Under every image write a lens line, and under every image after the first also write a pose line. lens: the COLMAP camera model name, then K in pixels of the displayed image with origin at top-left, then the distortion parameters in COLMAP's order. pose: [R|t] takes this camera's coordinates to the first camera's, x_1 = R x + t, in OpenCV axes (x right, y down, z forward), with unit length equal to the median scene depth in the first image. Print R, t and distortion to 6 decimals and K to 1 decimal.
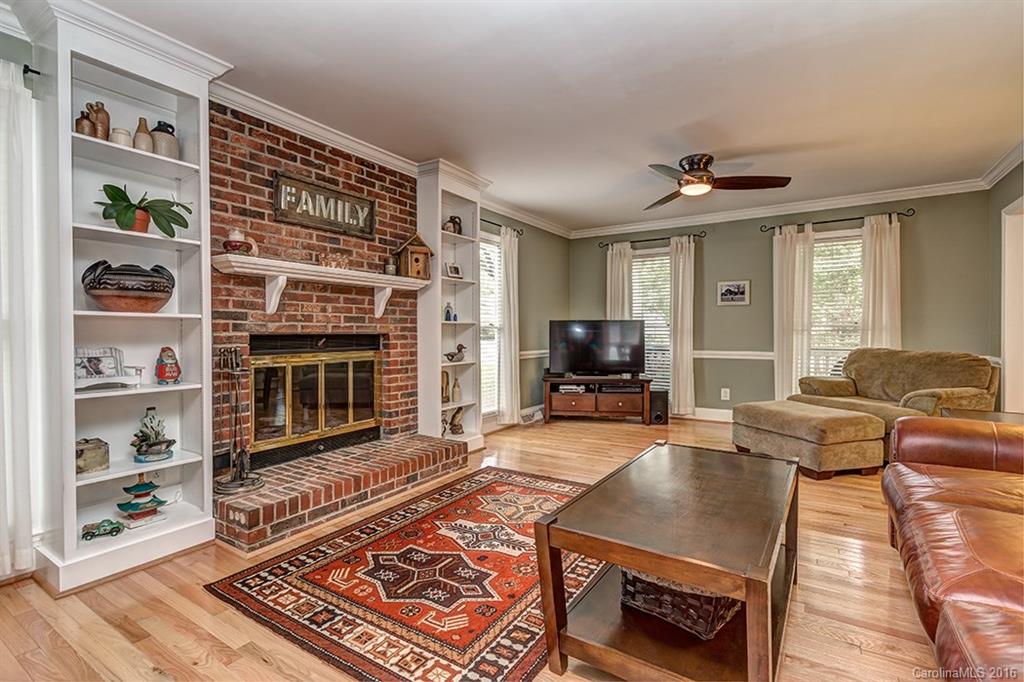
lens RADIAL K [[473.5, 0, 535.7], [0, 473.5, 333.3], [0, 0, 1]] dist [0.003870, 0.000146]
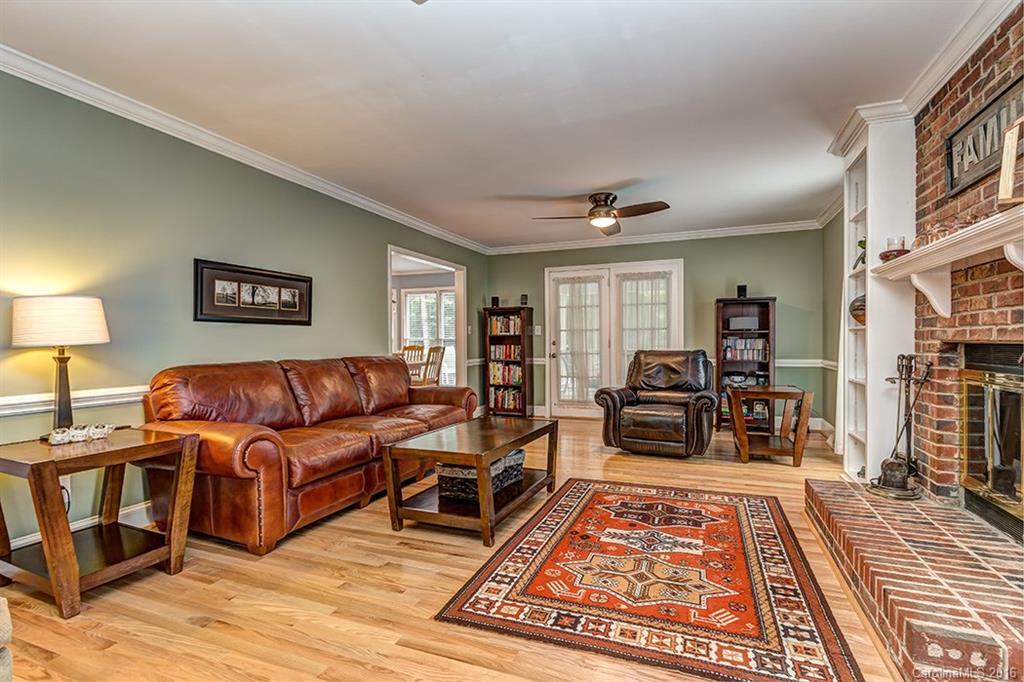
lens RADIAL K [[473.5, 0, 514.7], [0, 473.5, 343.9], [0, 0, 1]] dist [0.003870, 0.000146]
pose [[-0.987841, 0.013966, -0.154838, 0.320480], [0.011870, 0.999825, 0.014457, -0.016680], [0.155013, 0.012443, -0.987834, 1.845935]]
